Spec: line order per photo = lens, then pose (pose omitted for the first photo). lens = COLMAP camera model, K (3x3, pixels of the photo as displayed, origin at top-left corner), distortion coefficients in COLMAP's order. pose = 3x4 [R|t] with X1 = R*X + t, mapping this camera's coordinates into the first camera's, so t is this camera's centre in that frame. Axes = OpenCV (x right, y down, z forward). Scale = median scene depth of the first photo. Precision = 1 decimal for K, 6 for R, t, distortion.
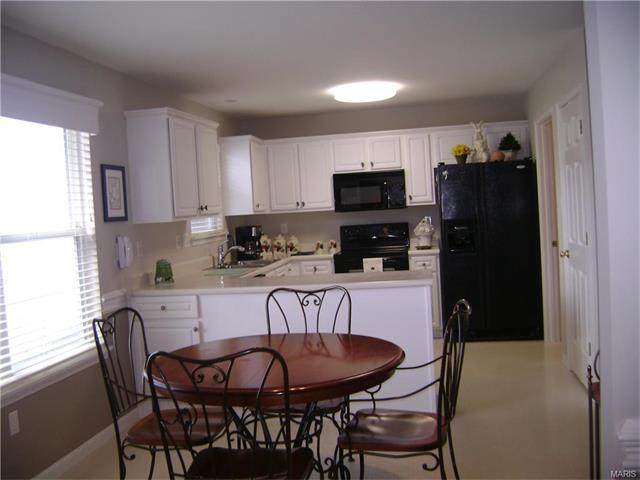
lens RADIAL K [[660.4, 0, 308.6], [0, 660.4, 239.5], [0, 0, 1]] dist [-0.163159, 0.118879]
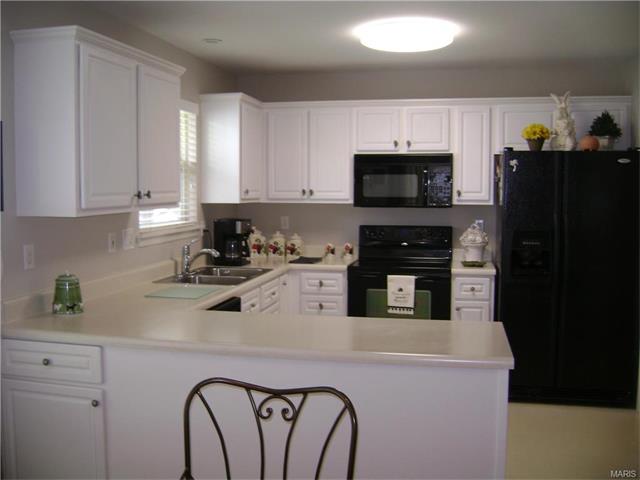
lens RADIAL K [[660.4, 0, 308.6], [0, 660.4, 239.5], [0, 0, 1]] dist [-0.163159, 0.118879]
pose [[0.997283, 0.064395, -0.035765, 0.019739], [-0.063250, 0.997476, 0.032279, -0.026852], [0.037753, -0.029929, 0.998839, 0.282150]]
